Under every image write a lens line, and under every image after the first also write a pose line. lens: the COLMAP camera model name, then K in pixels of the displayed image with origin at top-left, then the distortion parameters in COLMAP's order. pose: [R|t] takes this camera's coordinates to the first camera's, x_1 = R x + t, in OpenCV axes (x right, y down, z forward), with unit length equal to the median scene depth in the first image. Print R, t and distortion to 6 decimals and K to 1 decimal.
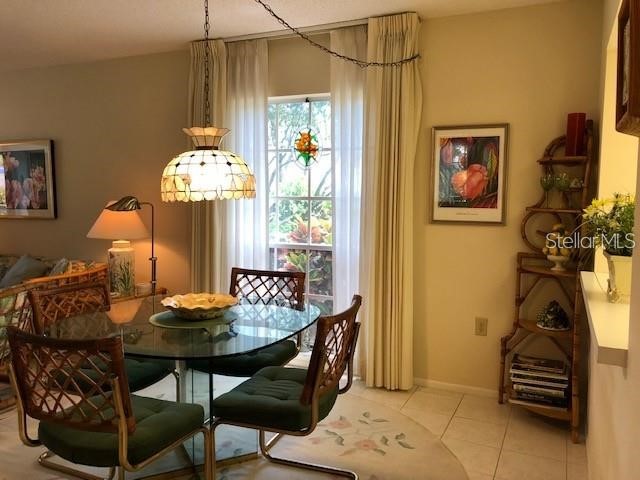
lens RADIAL K [[525.8, 0, 320.4], [0, 525.8, 234.8], [0, 0, 1]] dist [0.042825, -0.058822]
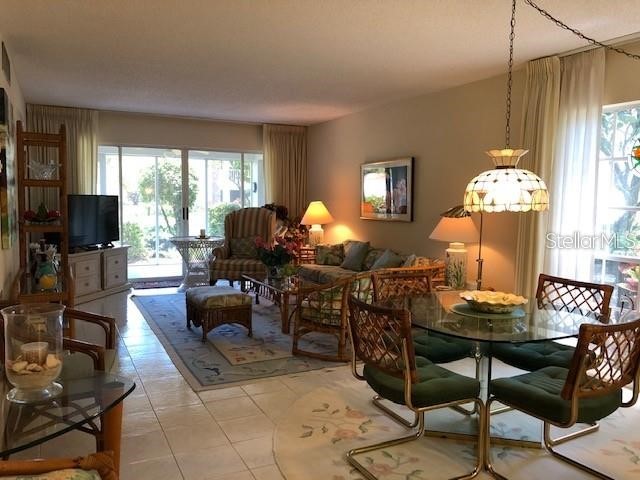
lens RADIAL K [[525.8, 0, 319.6], [0, 525.8, 244.2], [0, 0, 1]] dist [0.042825, -0.058822]
pose [[0.773378, 0.062491, -0.630858, 0.183580], [-0.056301, 0.997968, 0.029836, -0.005433], [0.631440, 0.012443, 0.775324, -0.135357]]
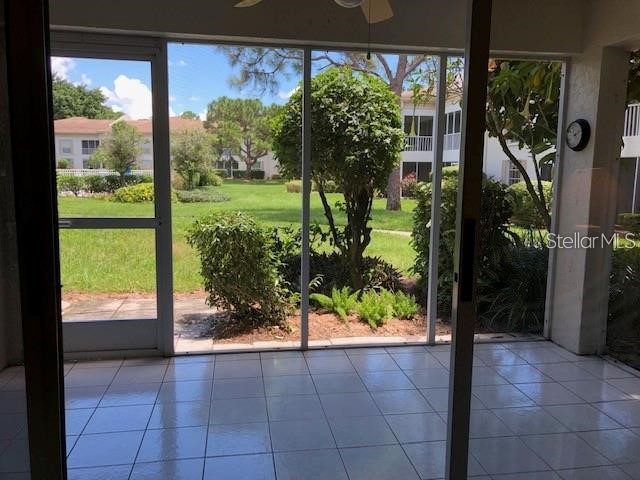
lens RADIAL K [[525.8, 0, 321.9], [0, 525.8, 237.7], [0, 0, 1]] dist [0.042825, -0.058822]
pose [[0.551347, 0.111969, -0.826728, -1.785764], [-0.072066, 0.993641, 0.086514, -0.089630], [0.831158, 0.011879, 0.555910, 1.222172]]
